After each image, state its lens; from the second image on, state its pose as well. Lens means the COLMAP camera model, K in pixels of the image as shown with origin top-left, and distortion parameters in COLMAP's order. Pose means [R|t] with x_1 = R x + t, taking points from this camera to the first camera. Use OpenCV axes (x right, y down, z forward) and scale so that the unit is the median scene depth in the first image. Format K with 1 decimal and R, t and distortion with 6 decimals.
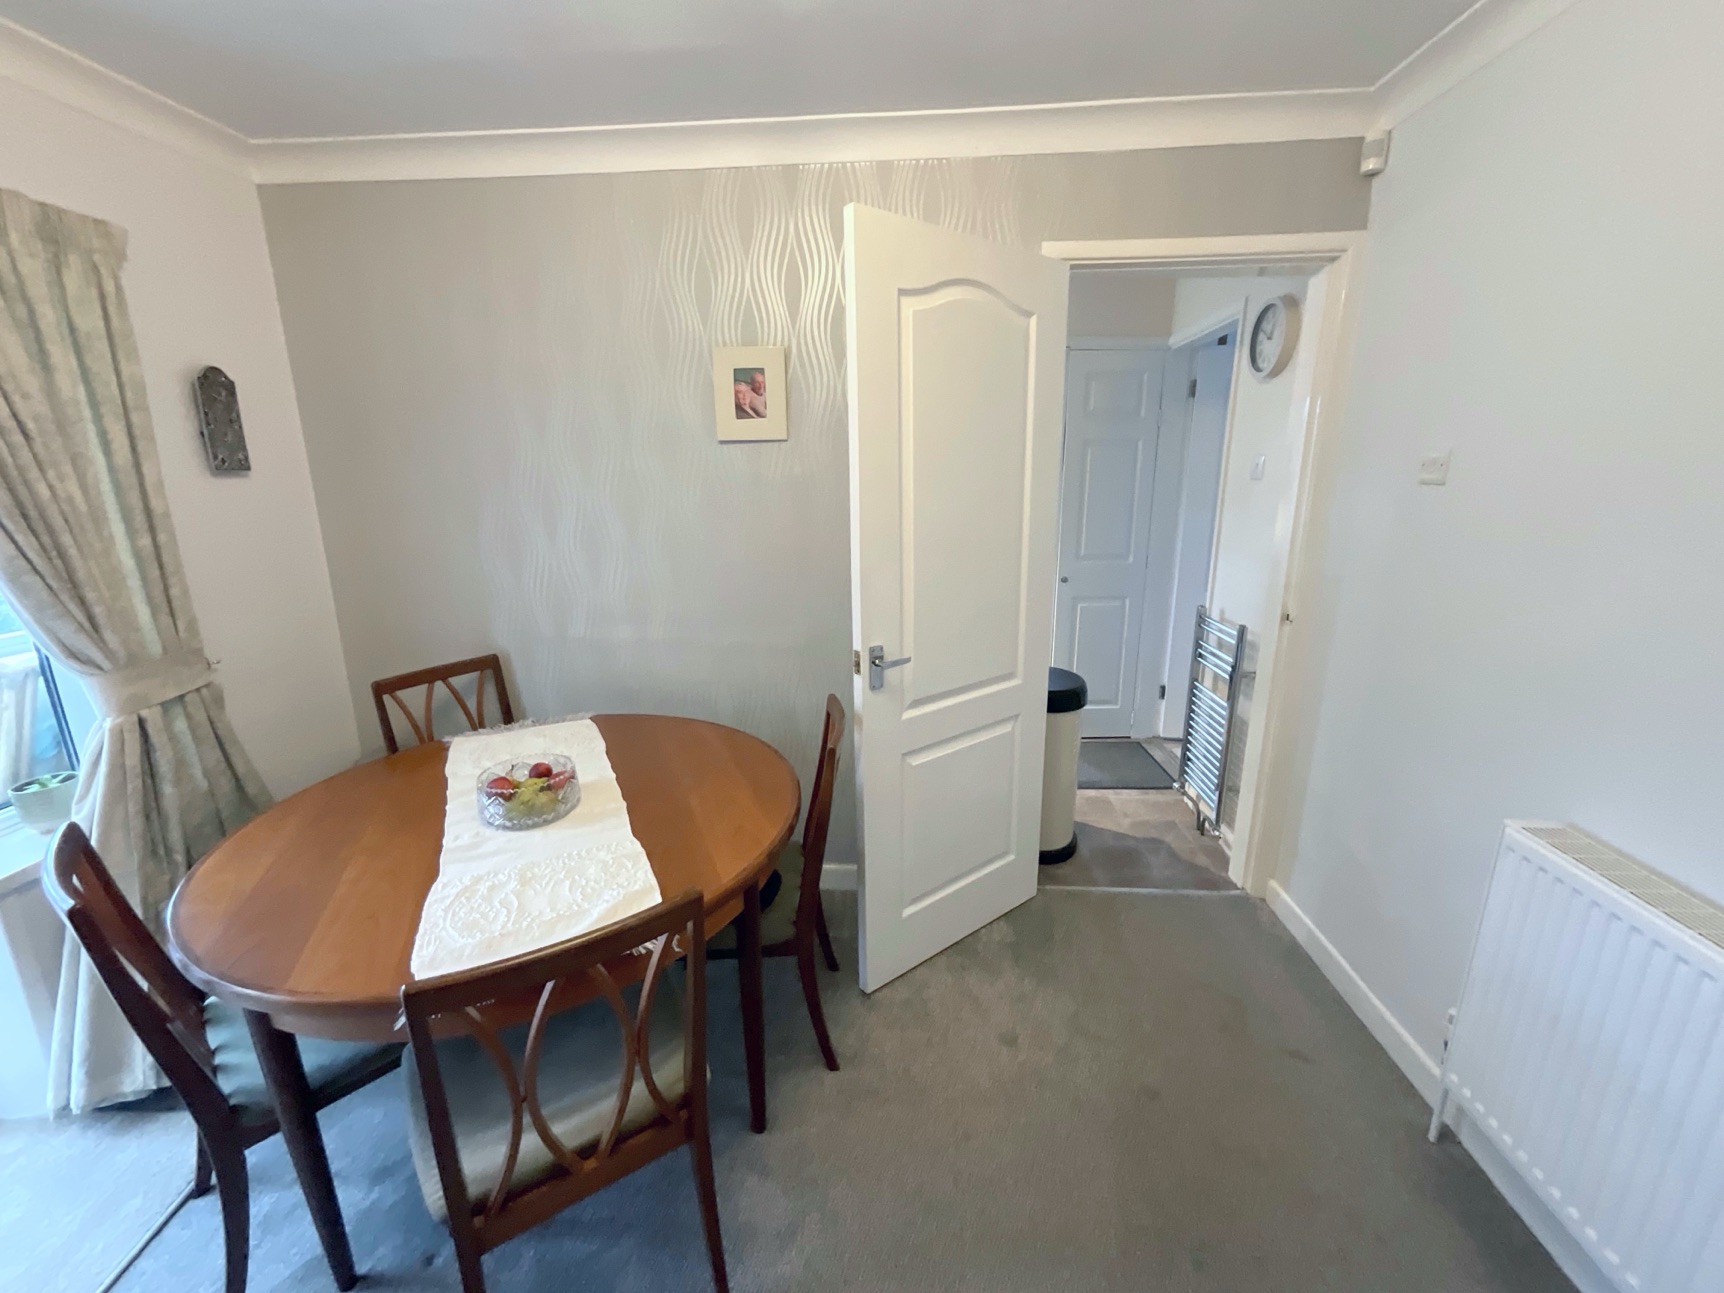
lens RADIAL K [[697.7, 0, 860.8], [0, 697.7, 643.2], [0, 0, 1]] dist [-0.004773, 0.000093]
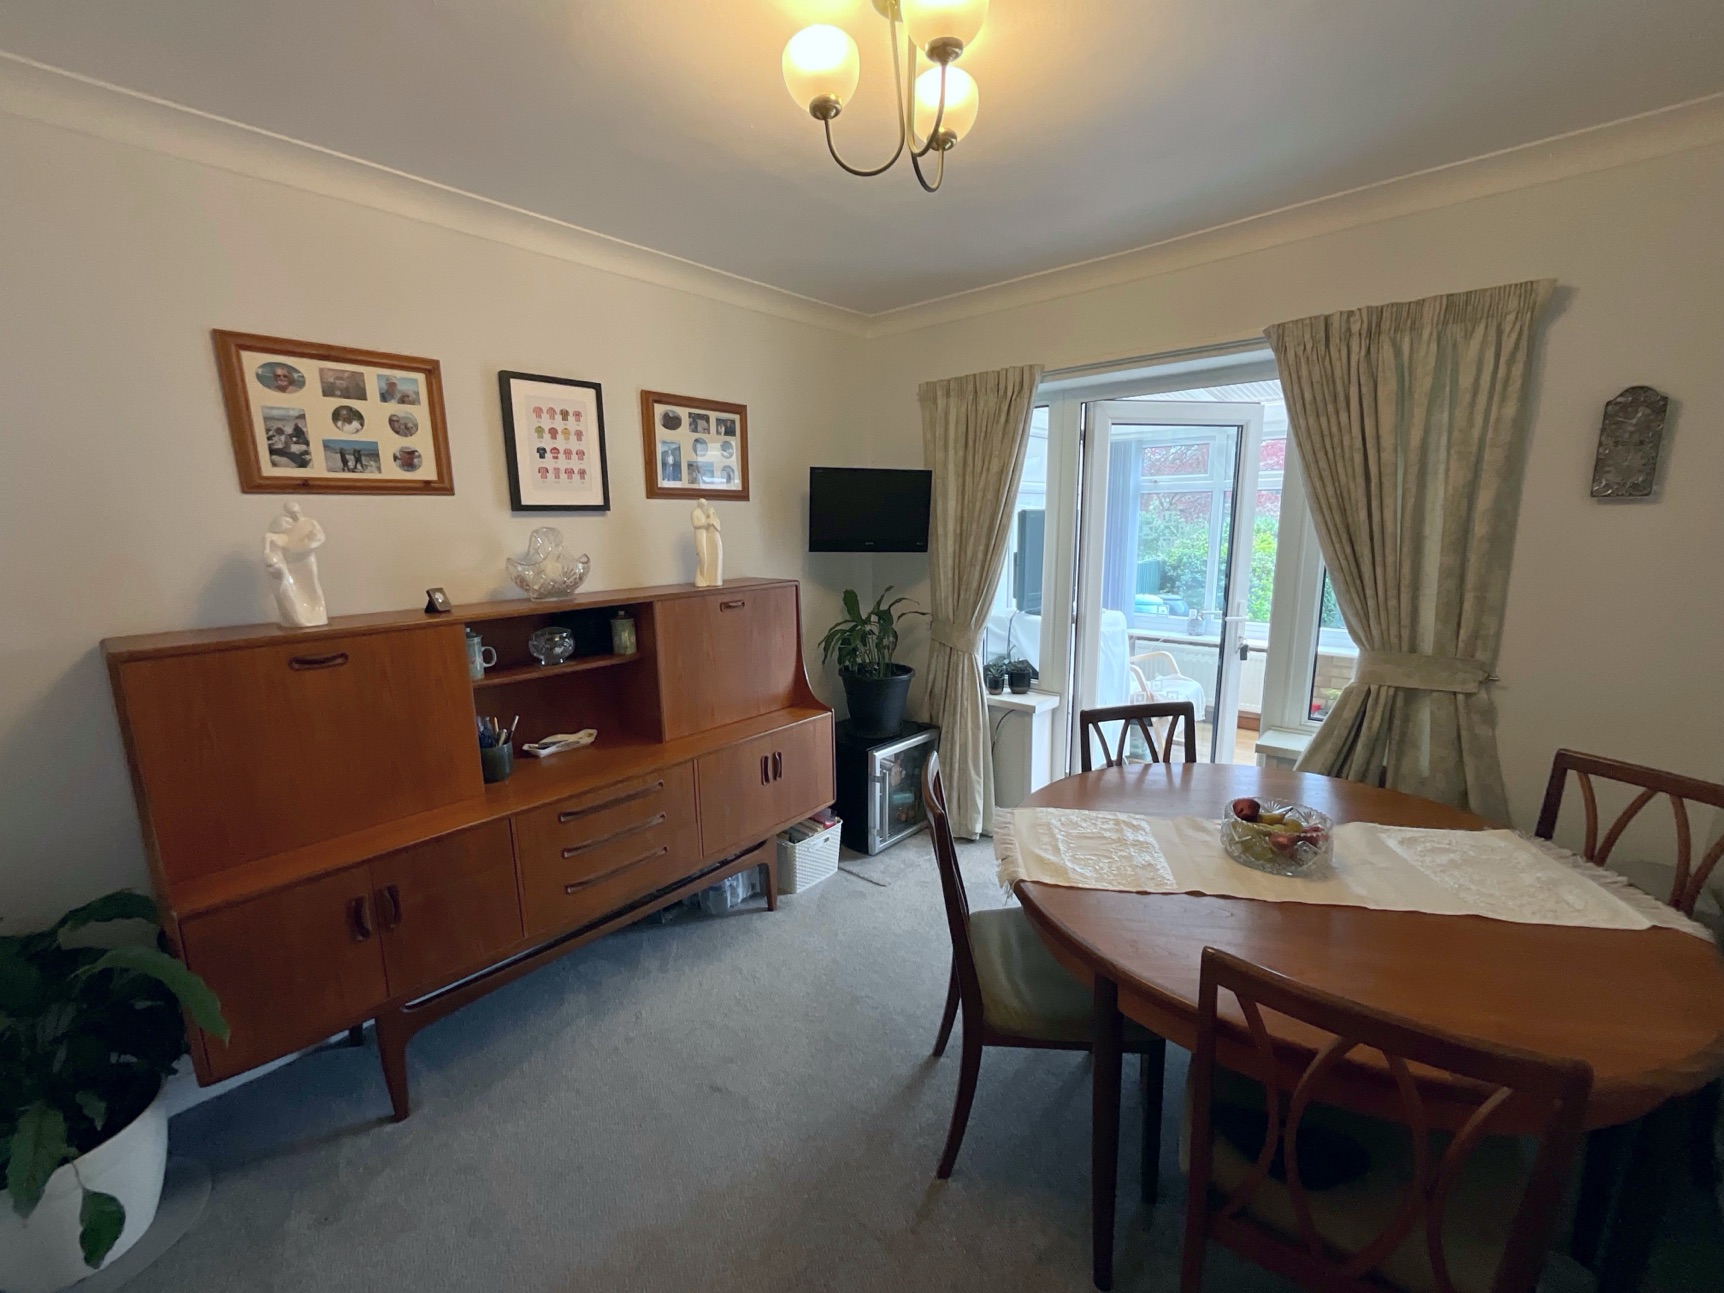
lens RADIAL K [[697.7, 0, 860.8], [0, 697.7, 643.2], [0, 0, 1]] dist [-0.004773, 0.000093]
pose [[-0.613922, 0.161406, -0.772688, 0.468083], [-0.169166, 0.929227, 0.328512, -0.206151], [0.771027, 0.332393, -0.543169, 0.808929]]
